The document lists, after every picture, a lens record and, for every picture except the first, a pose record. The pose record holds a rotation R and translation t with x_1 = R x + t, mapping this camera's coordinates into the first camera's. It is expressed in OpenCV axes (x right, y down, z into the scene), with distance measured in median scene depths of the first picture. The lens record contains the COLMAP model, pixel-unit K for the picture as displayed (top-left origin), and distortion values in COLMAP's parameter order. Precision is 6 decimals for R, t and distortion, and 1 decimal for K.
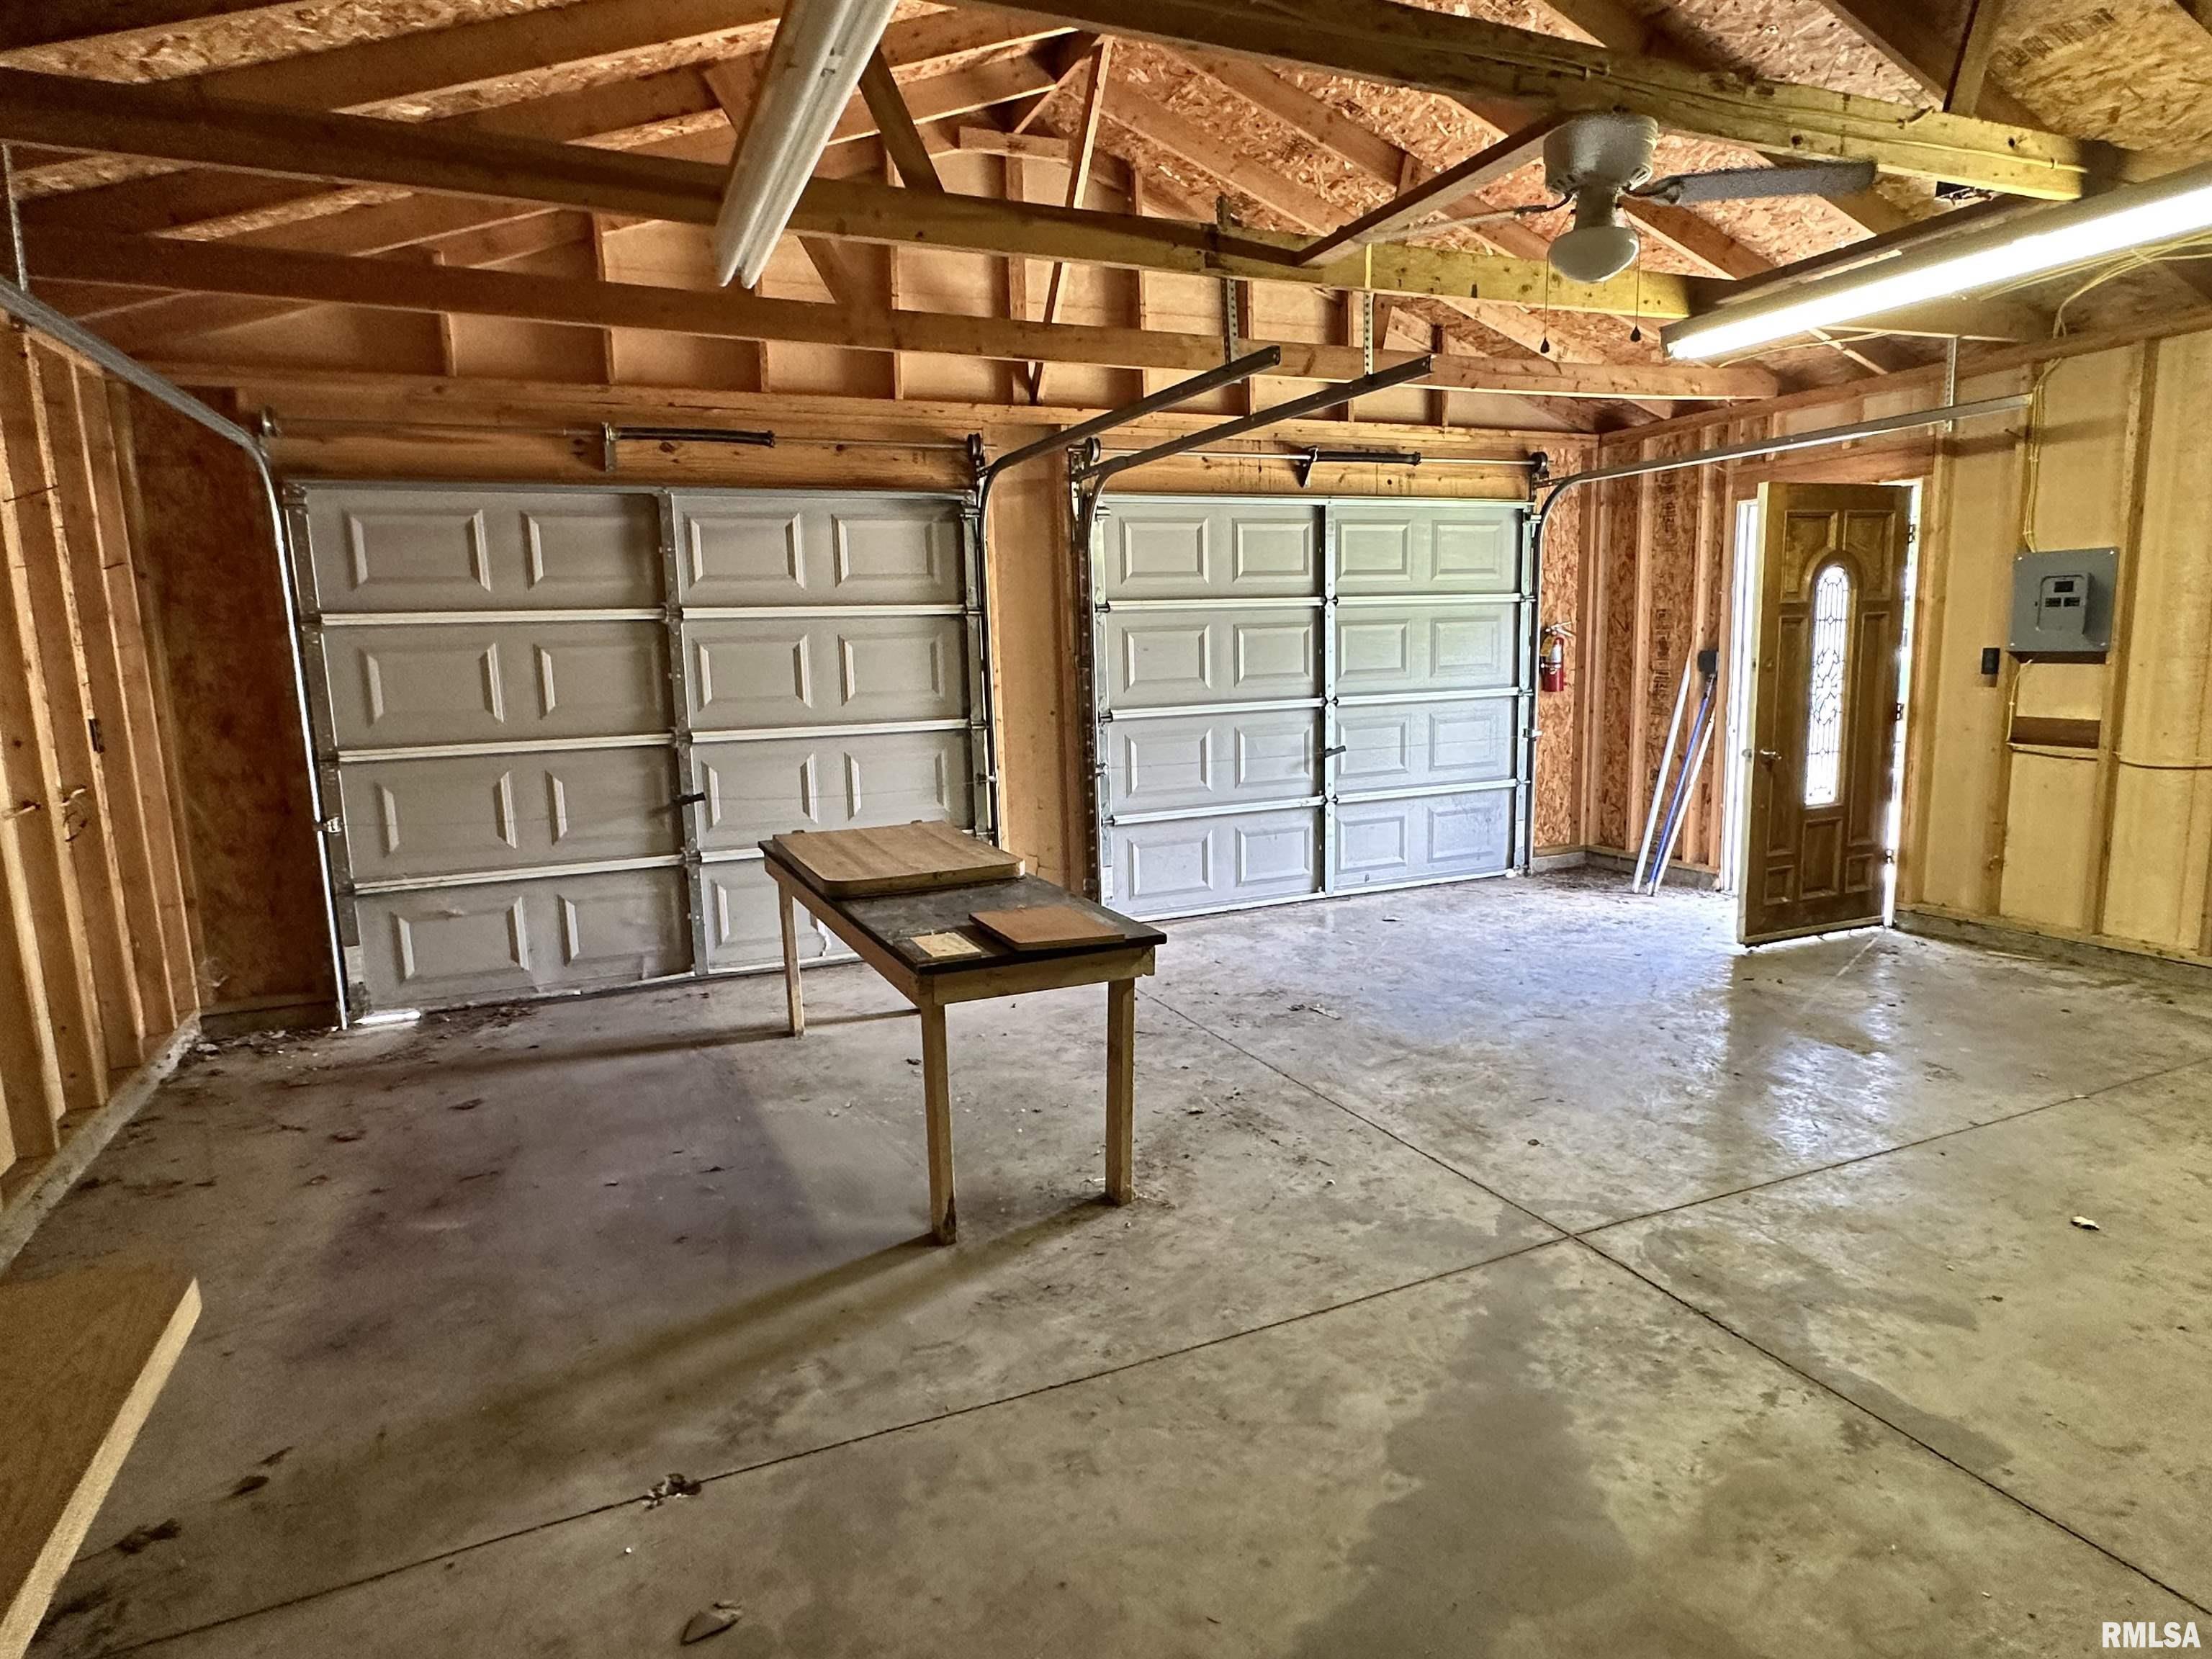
lens RADIAL K [[1239.3, 0, 1095.9], [0, 1239.3, 834.1], [0, 0, 1]] dist [-0.002003, 0.001716]
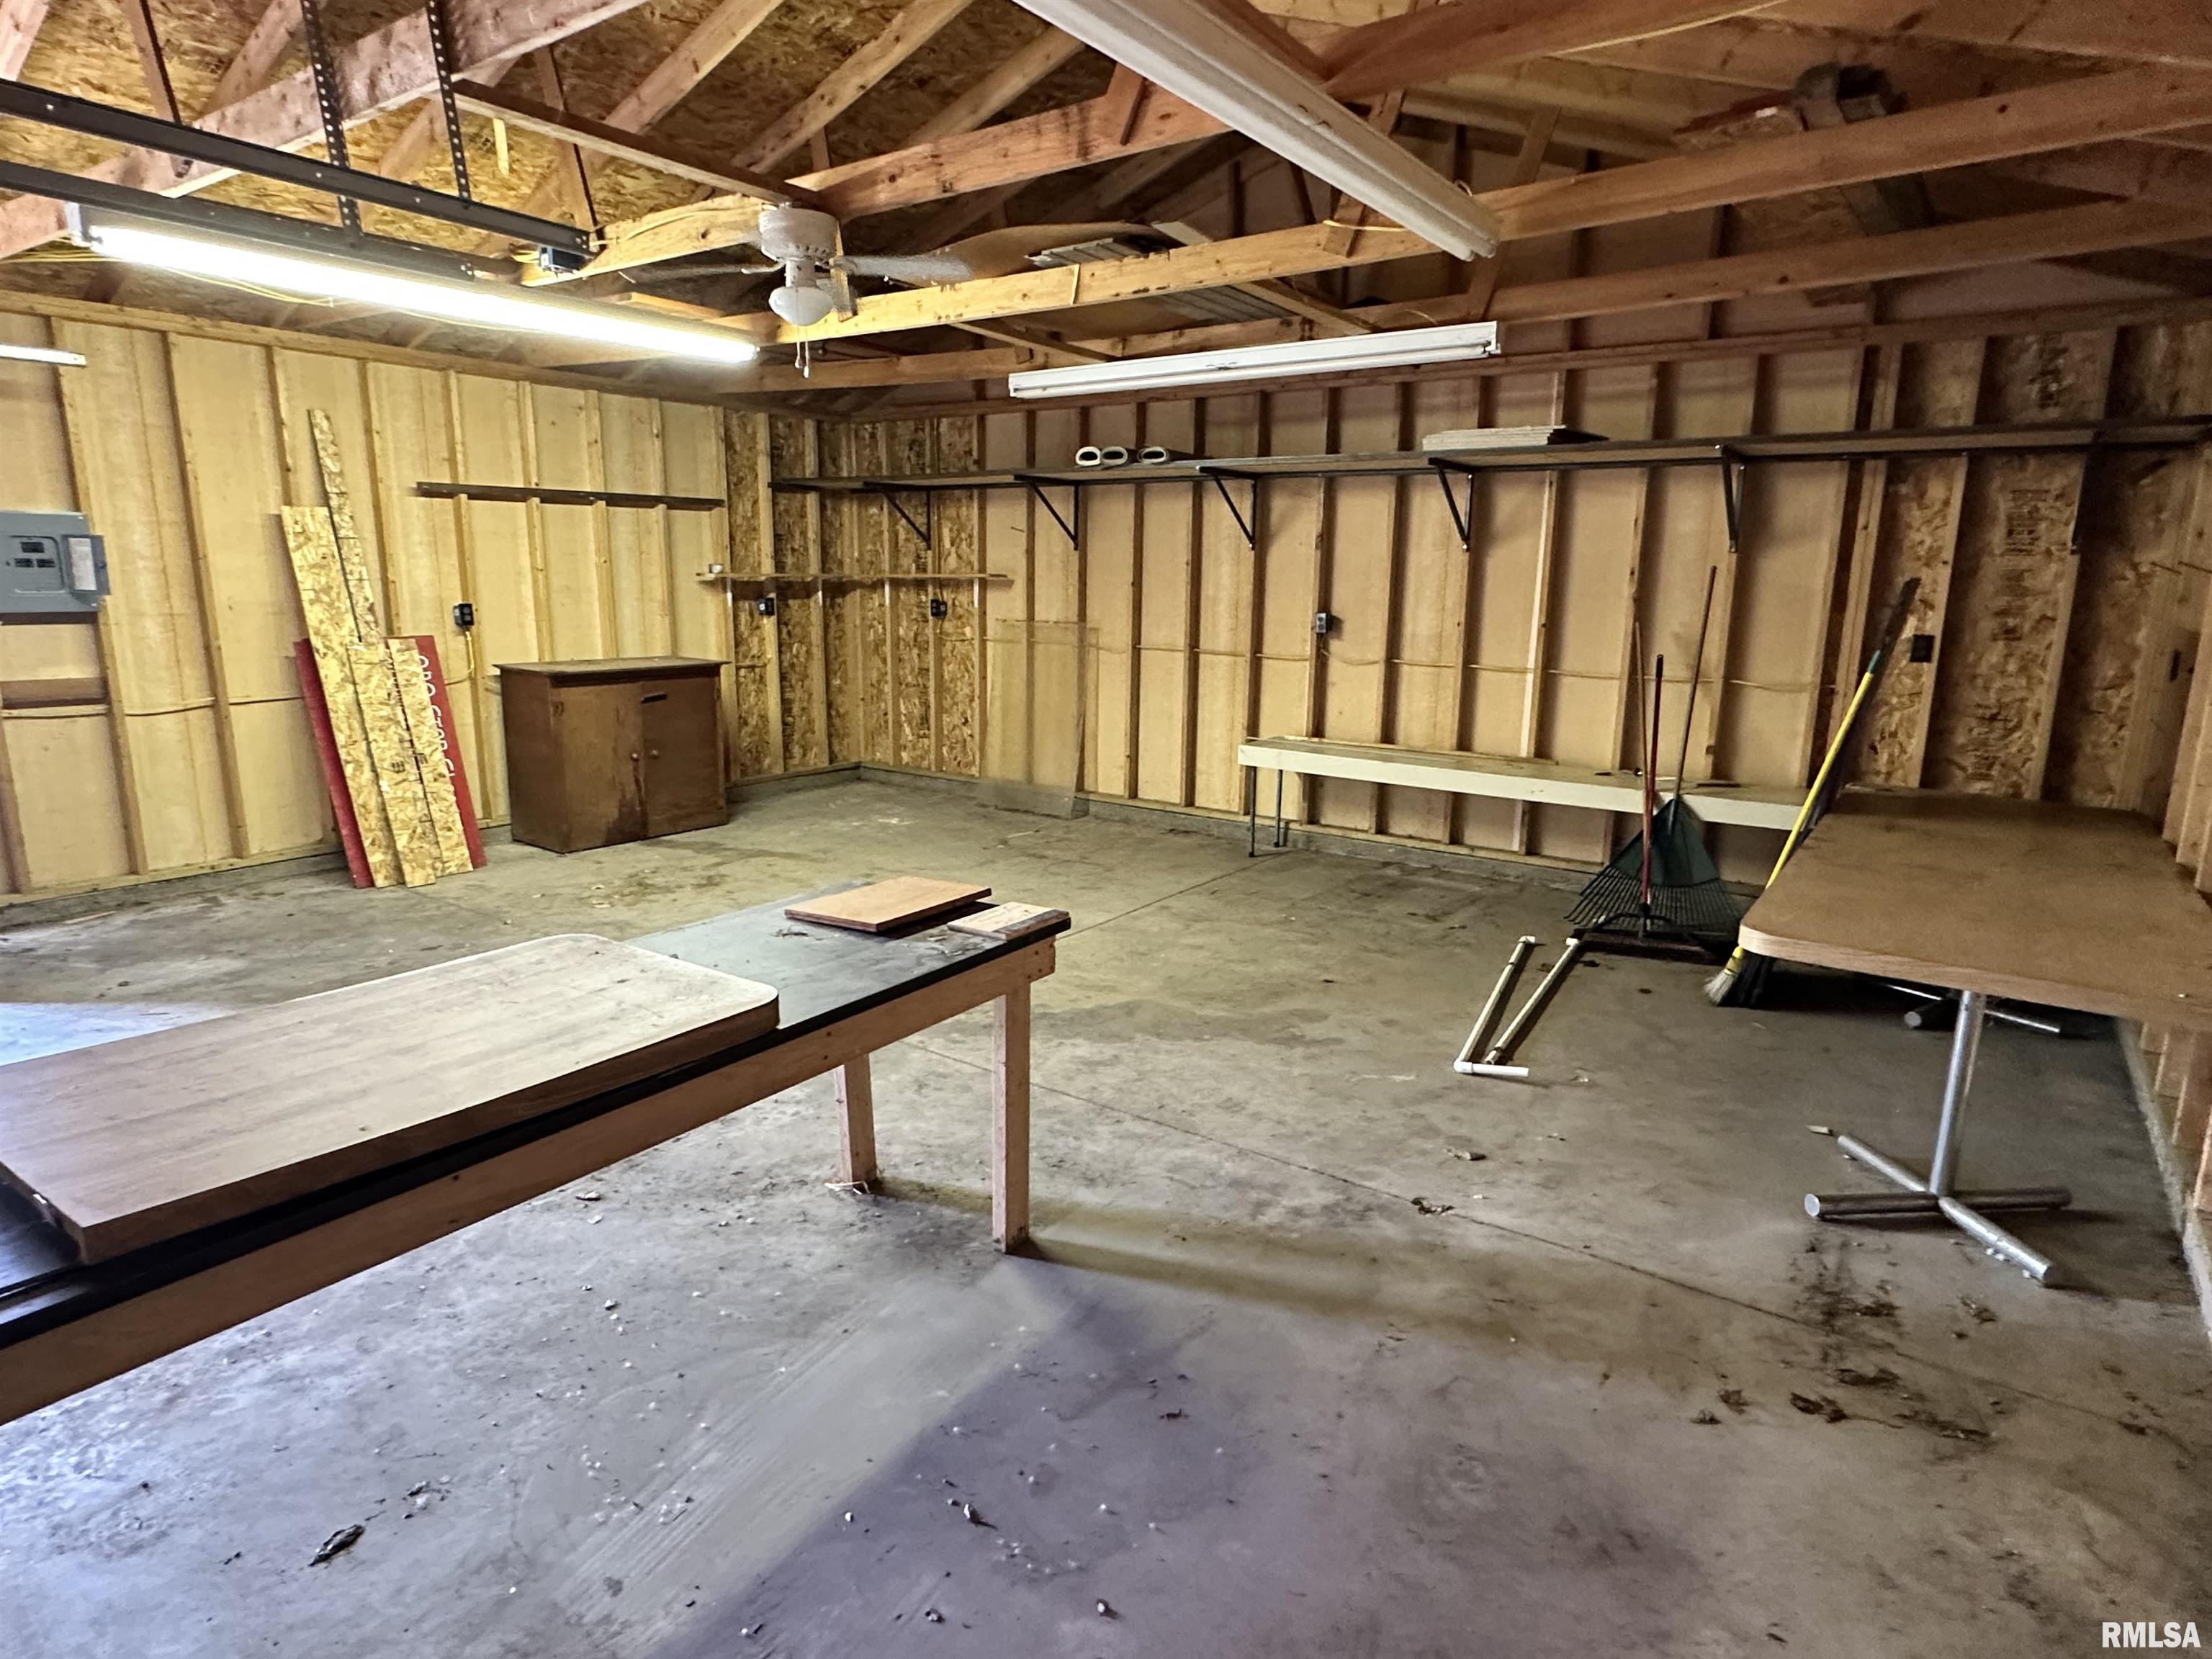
lens RADIAL K [[1239.3, 0, 1096.1], [0, 1239.3, 830.8], [0, 0, 1]] dist [-0.002003, 0.001716]
pose [[-0.520269, -0.144140, 0.841750, -0.940704], [0.143076, 0.957011, 0.252309, -0.192305], [-0.841932, 0.251703, -0.477280, 1.416415]]
